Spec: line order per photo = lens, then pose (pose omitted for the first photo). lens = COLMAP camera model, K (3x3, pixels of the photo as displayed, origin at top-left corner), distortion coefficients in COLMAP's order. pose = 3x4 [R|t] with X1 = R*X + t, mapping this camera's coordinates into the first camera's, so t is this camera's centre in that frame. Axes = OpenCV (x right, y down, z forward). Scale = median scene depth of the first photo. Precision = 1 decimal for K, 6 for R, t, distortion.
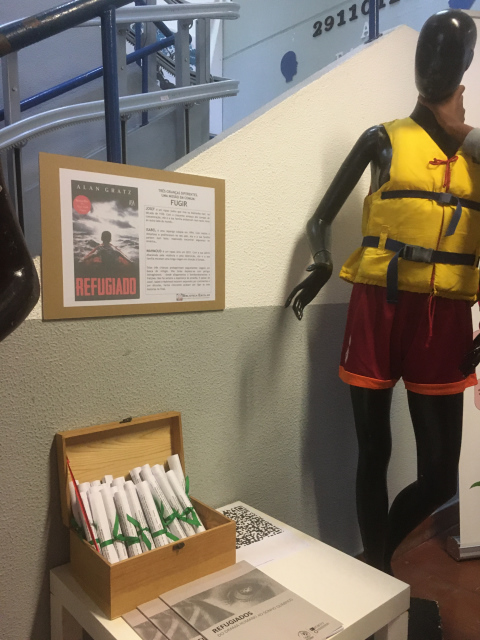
lens RADIAL K [[542.8, 0, 240.2], [0, 542.8, 319.8], [0, 0, 1]] dist [0.056144, -0.036191]
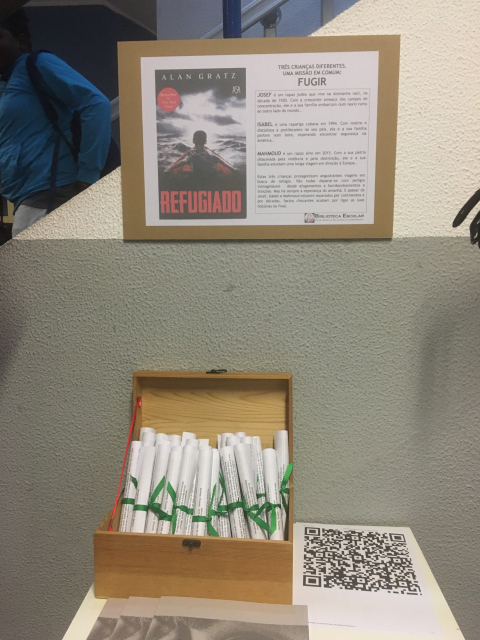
lens RADIAL K [[542.8, 0, 239.9], [0, 542.8, 320.9], [0, 0, 1]] dist [0.056144, -0.036191]
pose [[0.717020, 0.083608, -0.692020, 0.360818], [-0.057279, 0.996490, 0.061045, 0.060127], [0.694695, -0.004132, 0.719293, 0.452034]]
